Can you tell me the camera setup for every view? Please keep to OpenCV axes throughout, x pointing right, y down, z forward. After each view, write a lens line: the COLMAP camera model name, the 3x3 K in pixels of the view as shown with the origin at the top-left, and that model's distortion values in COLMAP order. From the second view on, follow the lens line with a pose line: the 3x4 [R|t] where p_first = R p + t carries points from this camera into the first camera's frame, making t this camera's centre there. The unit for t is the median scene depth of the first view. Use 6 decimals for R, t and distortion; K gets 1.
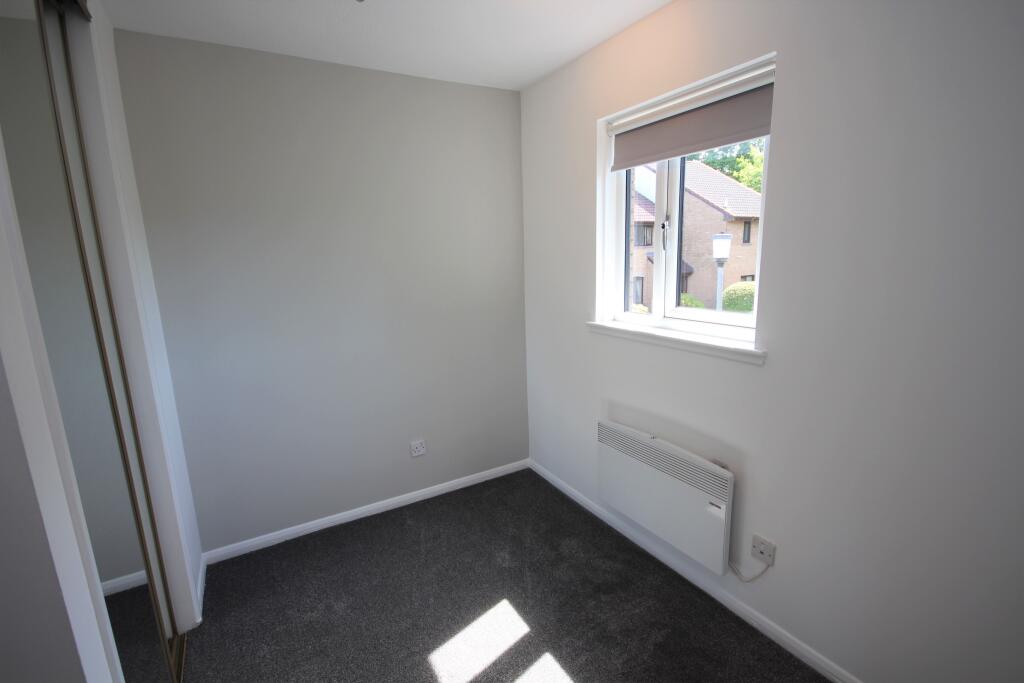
lens RADIAL K [[472.1, 0, 514.4], [0, 472.1, 343.0], [0, 0, 1]] dist [-0.002550, -0.000535]
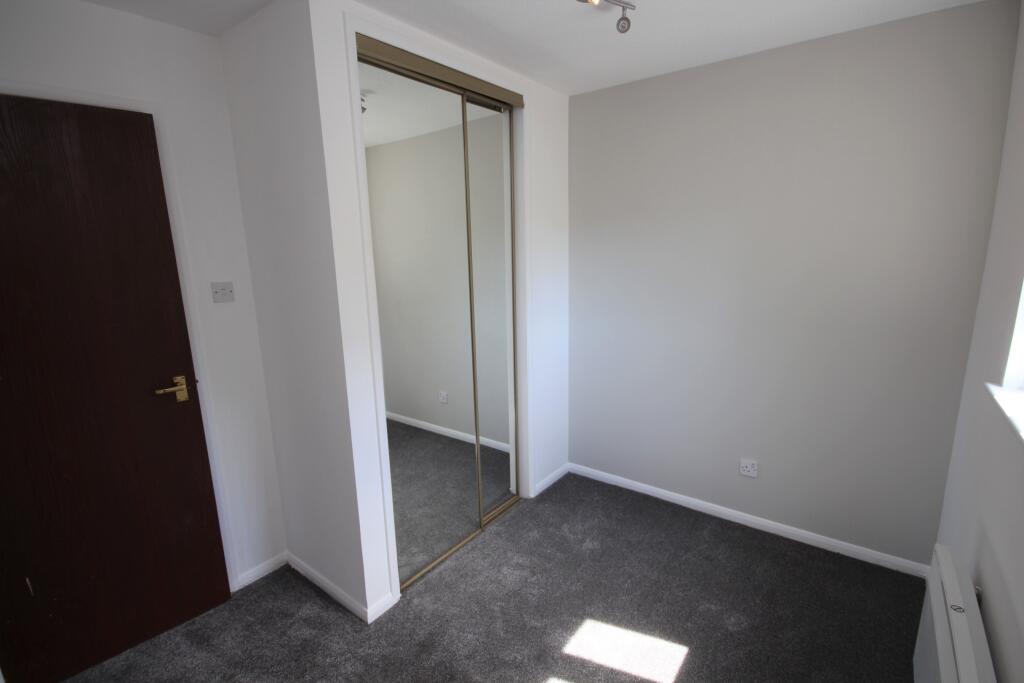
lens RADIAL K [[472.1, 0, 515.2], [0, 472.1, 341.3], [0, 0, 1]] dist [-0.002550, -0.000535]
pose [[0.378759, 0.197756, -0.904121, 0.459304], [-0.172764, 0.974841, 0.140849, -0.071632], [0.909227, 0.102851, 0.403395, 0.245522]]
